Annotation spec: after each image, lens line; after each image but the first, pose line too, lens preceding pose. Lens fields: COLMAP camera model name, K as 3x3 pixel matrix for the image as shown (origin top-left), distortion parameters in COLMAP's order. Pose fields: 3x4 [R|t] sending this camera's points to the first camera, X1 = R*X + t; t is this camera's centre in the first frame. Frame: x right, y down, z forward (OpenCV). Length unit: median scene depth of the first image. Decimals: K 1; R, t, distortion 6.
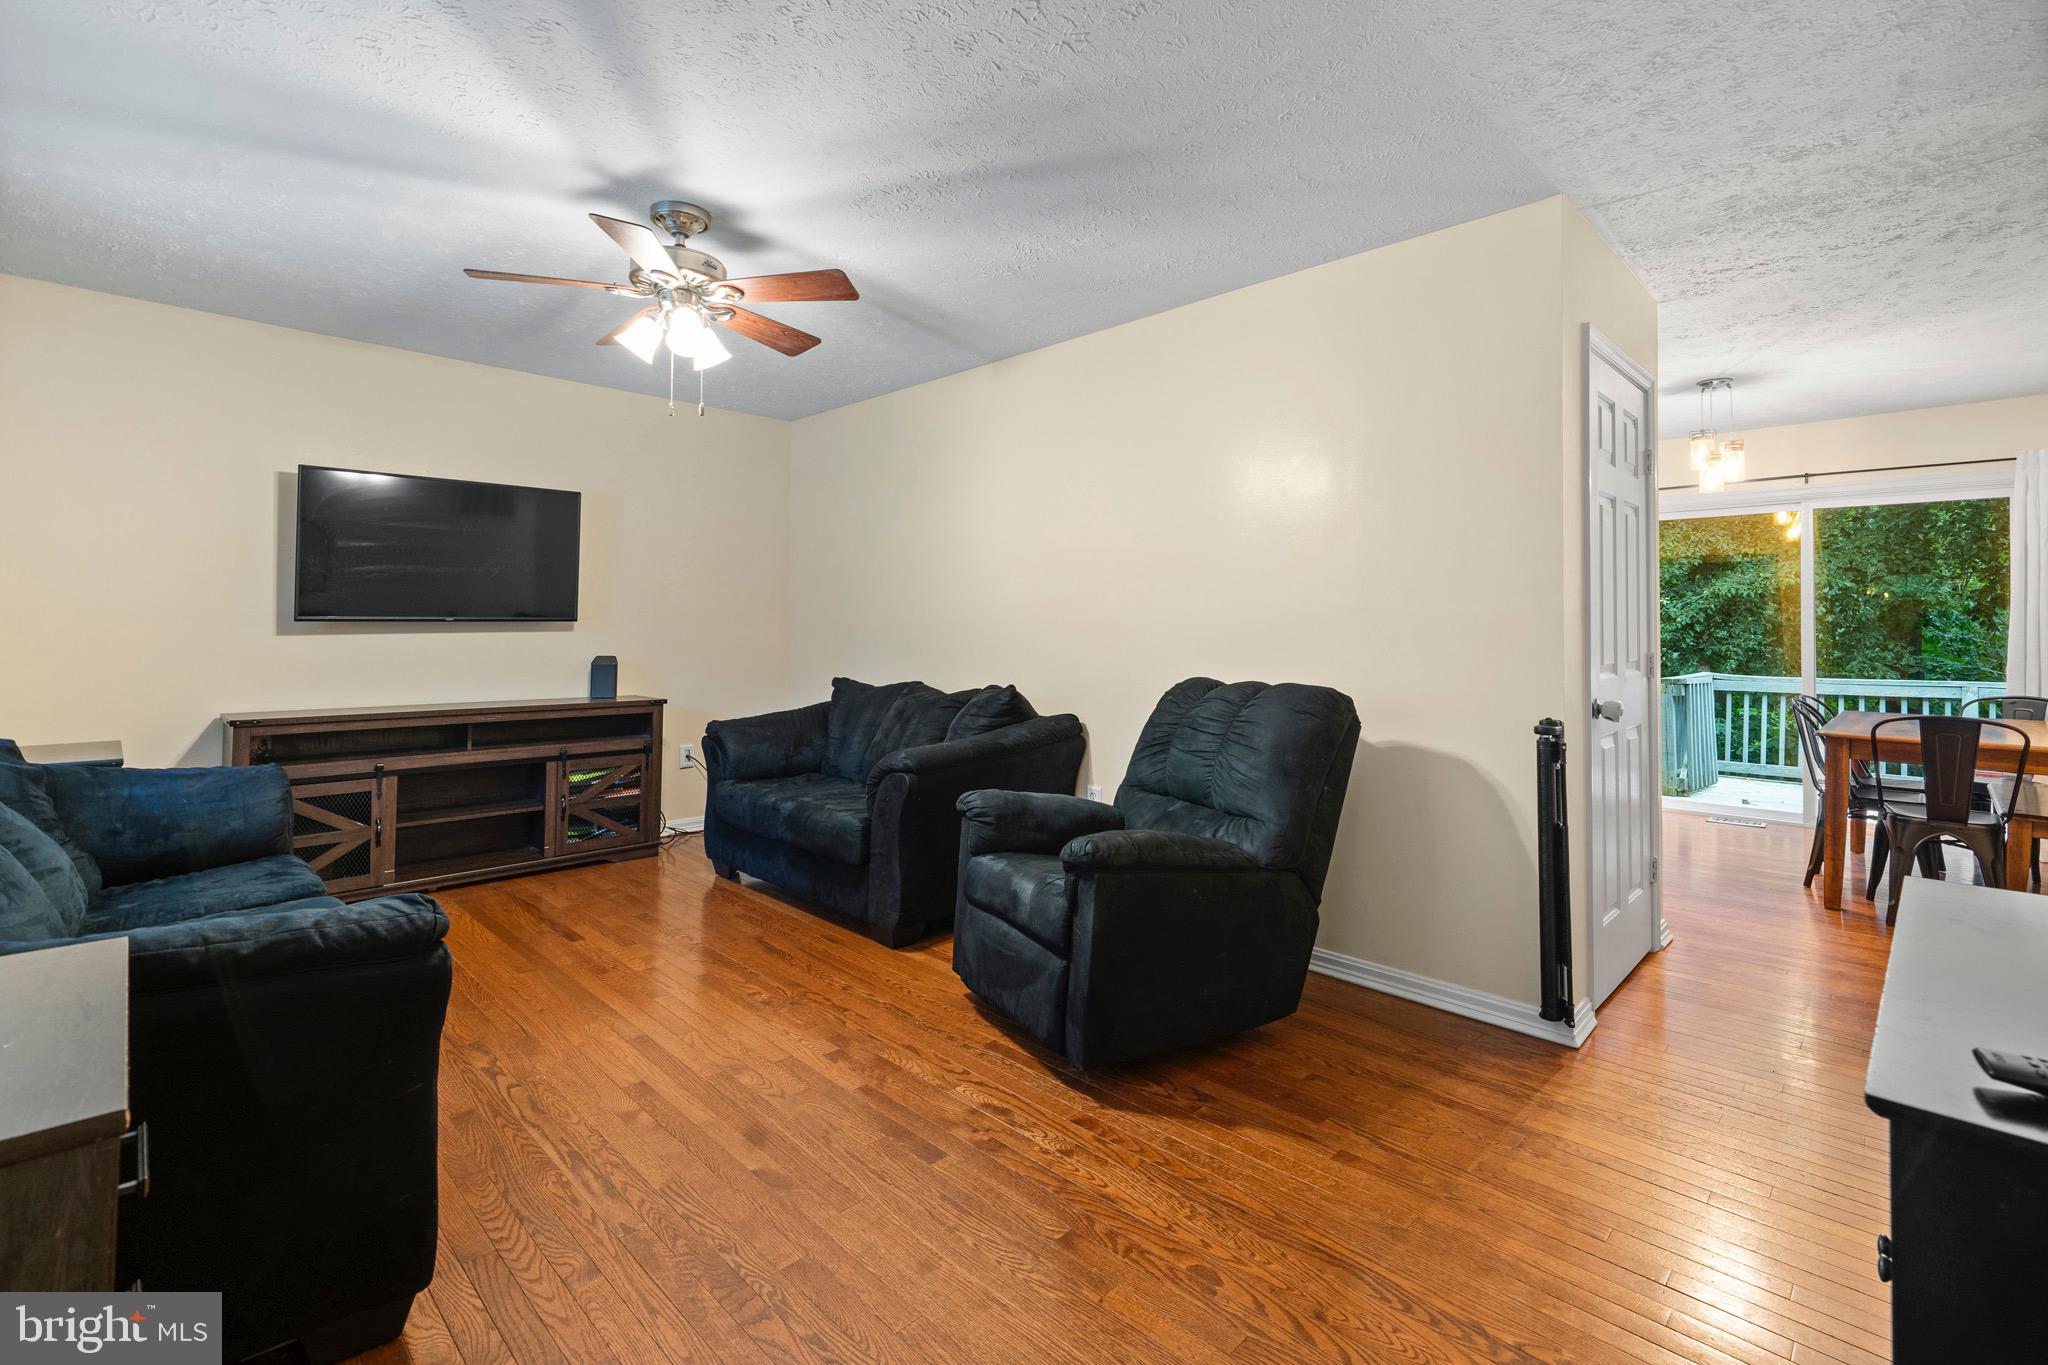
lens RADIAL K [[885.1, 0, 1004.8], [0, 885.1, 599.1], [0, 0, 1]] dist [-0.002232, -0.000125]
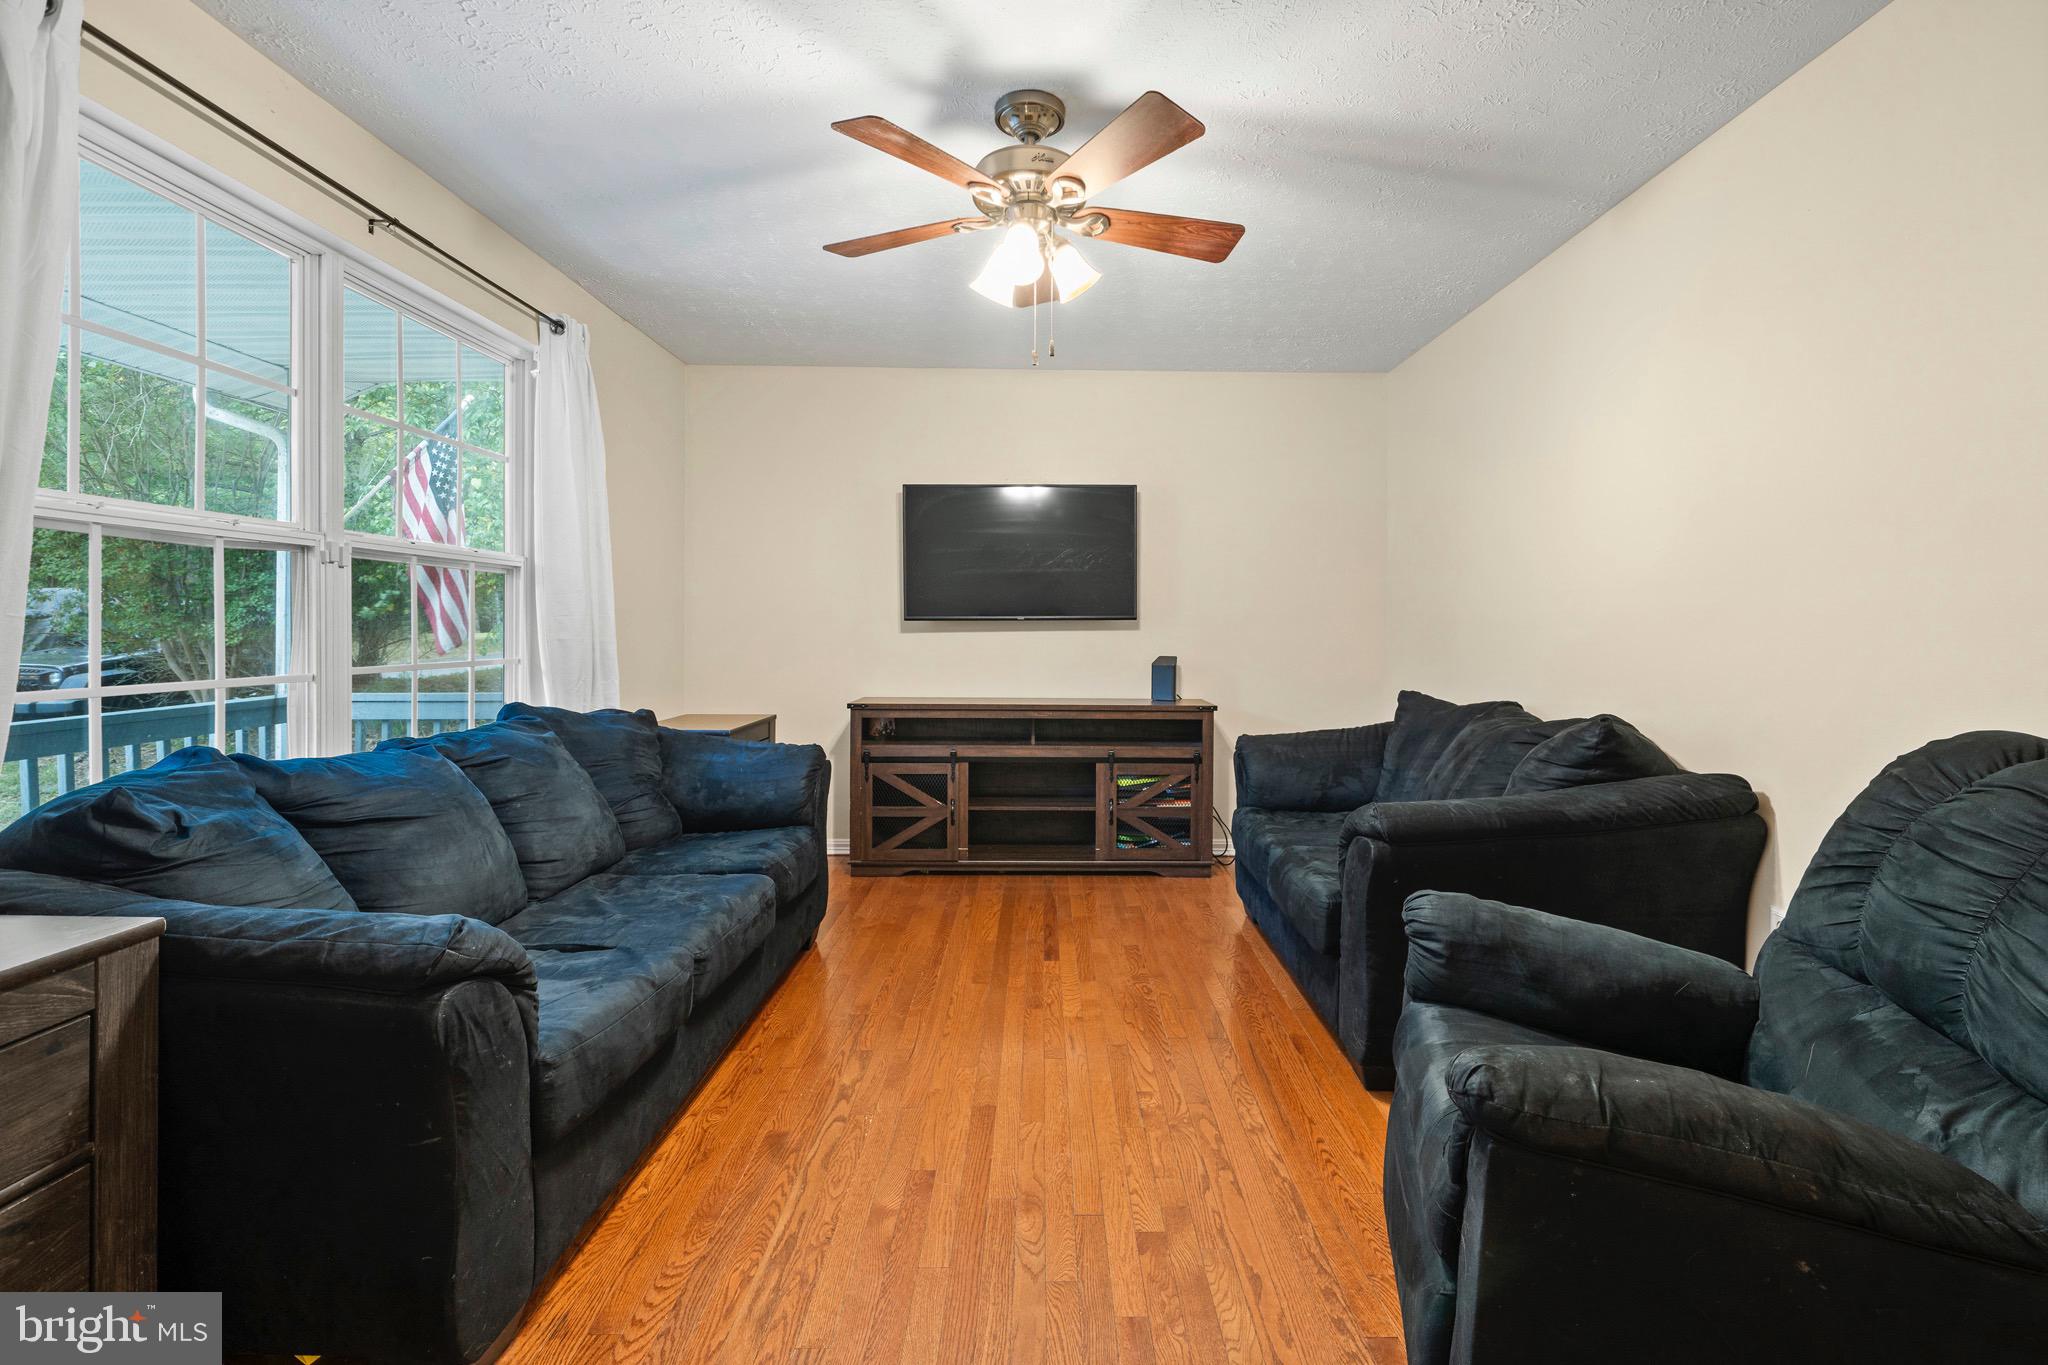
lens RADIAL K [[885.1, 0, 1082.1], [0, 885.1, 627.2], [0, 0, 1]] dist [-0.002232, -0.000125]
pose [[0.736163, -0.000844, -0.676803, 0.152868], [0.020493, 0.999569, 0.021044, 0.014119], [0.676494, -0.029361, 0.735863, 0.304280]]
